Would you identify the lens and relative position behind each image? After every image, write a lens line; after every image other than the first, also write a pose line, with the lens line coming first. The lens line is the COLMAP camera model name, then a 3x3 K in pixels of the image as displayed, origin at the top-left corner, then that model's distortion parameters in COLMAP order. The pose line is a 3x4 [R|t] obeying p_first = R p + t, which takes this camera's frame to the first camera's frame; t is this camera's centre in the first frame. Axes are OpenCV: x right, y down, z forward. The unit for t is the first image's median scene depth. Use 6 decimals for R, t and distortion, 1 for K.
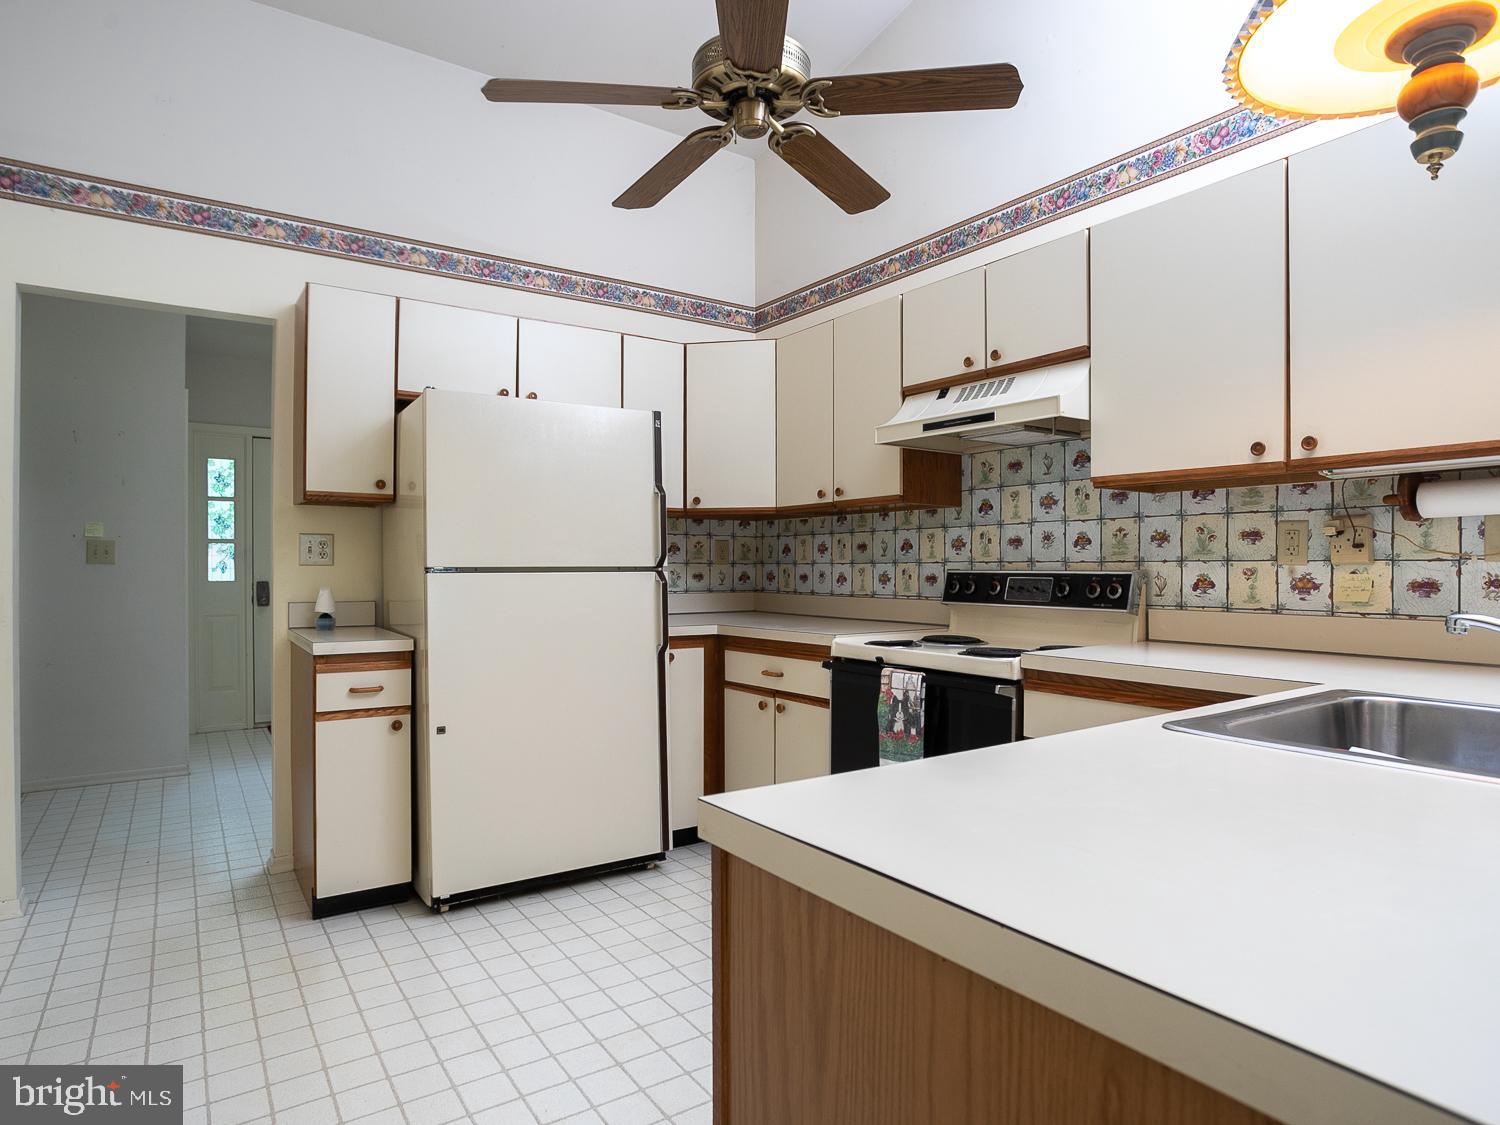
lens RADIAL K [[884.6, 0, 754.1], [0, 884.6, 554.0], [0, 0, 1]] dist [-0.045630, 0.026752]
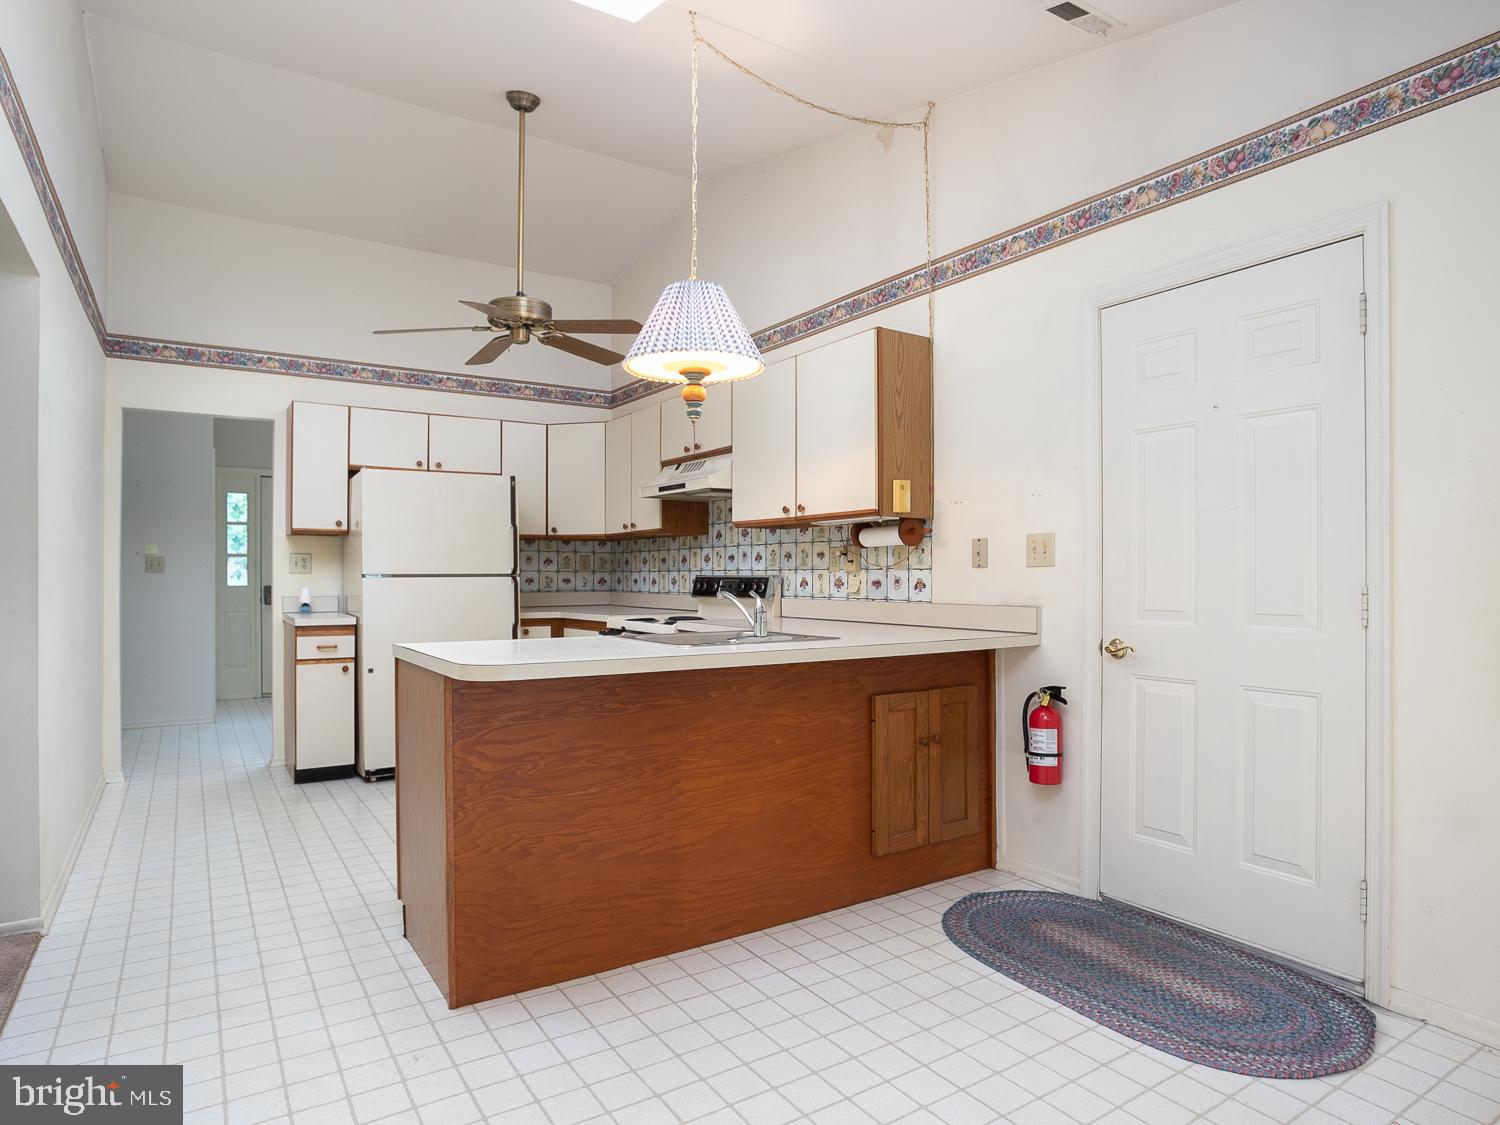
lens RADIAL K [[884.6, 0, 751.4], [0, 884.6, 558.1], [0, 0, 1]] dist [-0.045630, 0.026752]
pose [[0.999929, -0.002787, -0.011597, 0.352026], [0.002744, 0.999989, -0.003770, -0.006962], [0.011608, 0.003738, 0.999926, -0.603559]]
